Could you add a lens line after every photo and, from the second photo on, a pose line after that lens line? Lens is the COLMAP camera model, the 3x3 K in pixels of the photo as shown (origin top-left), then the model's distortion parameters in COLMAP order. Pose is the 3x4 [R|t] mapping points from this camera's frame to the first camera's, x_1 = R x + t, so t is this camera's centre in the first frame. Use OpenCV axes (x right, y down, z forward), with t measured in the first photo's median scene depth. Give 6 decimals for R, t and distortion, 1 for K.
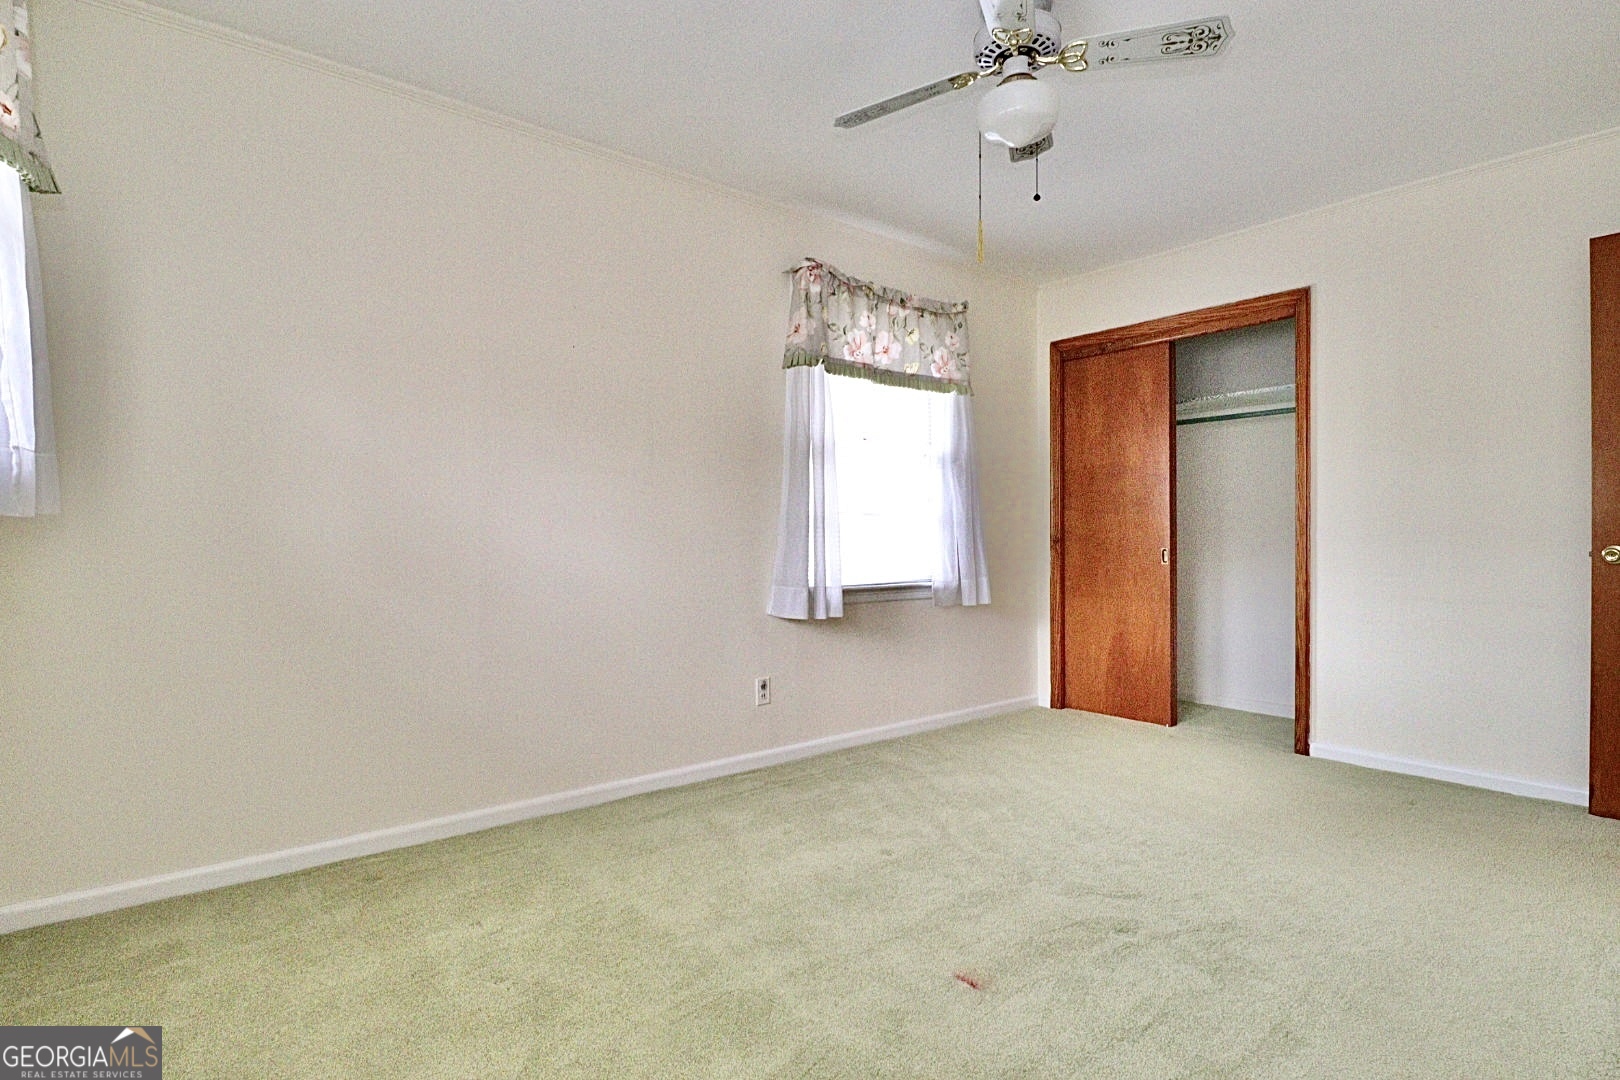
lens RADIAL K [[812.8, 0, 806.0], [0, 812.8, 540.0], [0, 0, 1]] dist [0.006380, -0.015477]
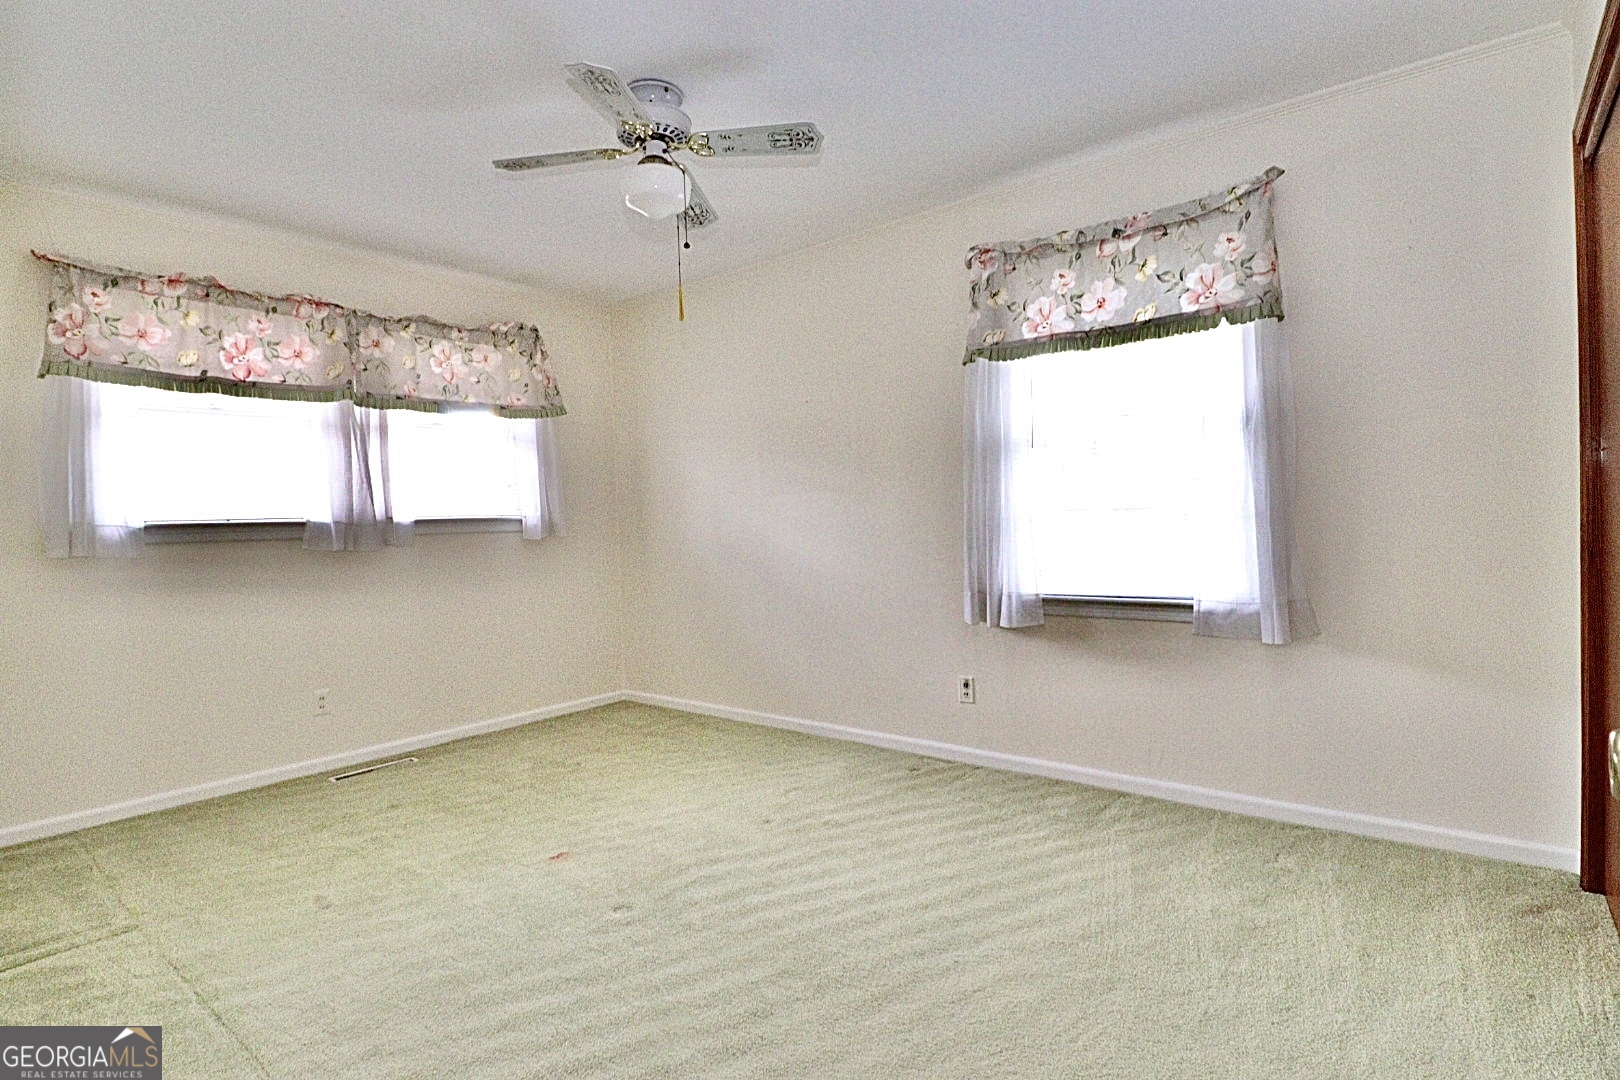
lens RADIAL K [[812.8, 0, 806.0], [0, 812.8, 540.0], [0, 0, 1]] dist [0.006380, -0.015477]
pose [[0.197835, 0.023327, -0.979958, 0.816248], [0.027962, 0.999176, 0.029429, -0.033981], [0.979837, -0.033224, 0.197019, 0.547926]]
